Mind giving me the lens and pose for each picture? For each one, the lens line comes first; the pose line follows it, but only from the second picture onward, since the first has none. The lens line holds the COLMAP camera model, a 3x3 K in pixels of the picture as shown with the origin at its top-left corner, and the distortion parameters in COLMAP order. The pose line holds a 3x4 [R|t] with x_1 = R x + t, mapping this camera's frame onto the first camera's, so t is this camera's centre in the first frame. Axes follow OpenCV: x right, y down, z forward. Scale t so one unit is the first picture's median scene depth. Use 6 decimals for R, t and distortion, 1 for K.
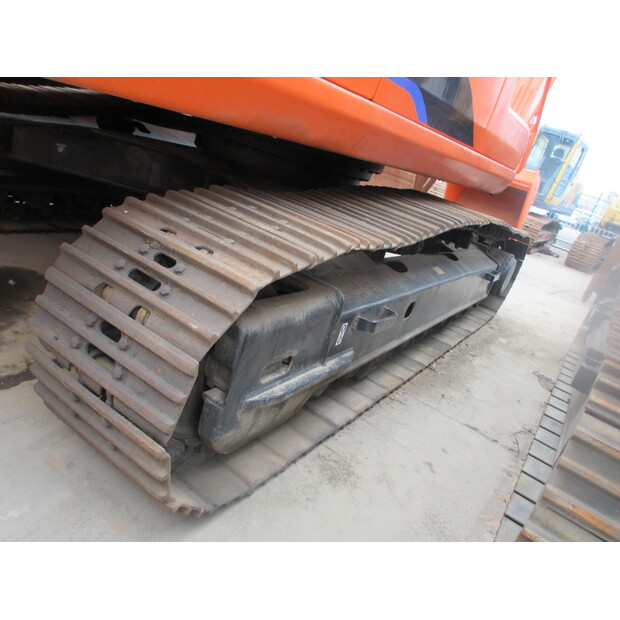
lens RADIAL K [[500.5, 0, 310.0], [0, 500.5, 310.0], [0, 0, 1]] dist [-0.000851, -0.009556]
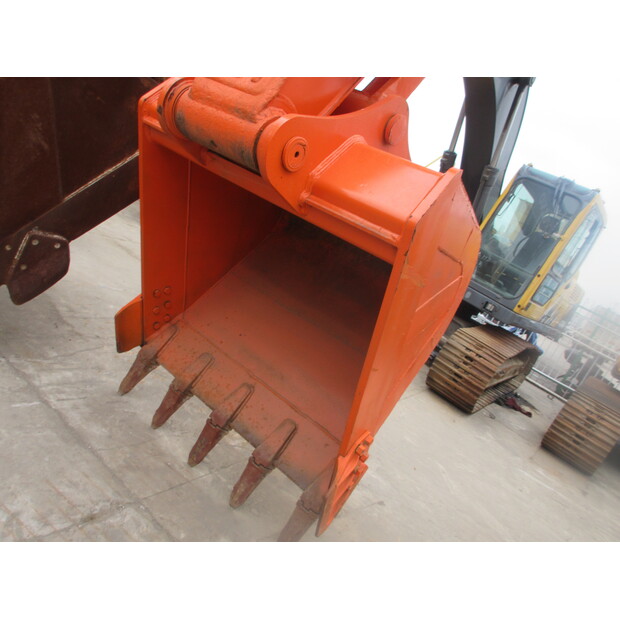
lens RADIAL K [[500.5, 0, 310.0], [0, 500.5, 310.0], [0, 0, 1]] dist [-0.000851, -0.009556]
pose [[0.986859, 0.159235, 0.027462, 0.349162], [-0.154341, 0.979220, -0.131556, -0.164476], [-0.047840, 0.125589, 0.990928, 0.705825]]
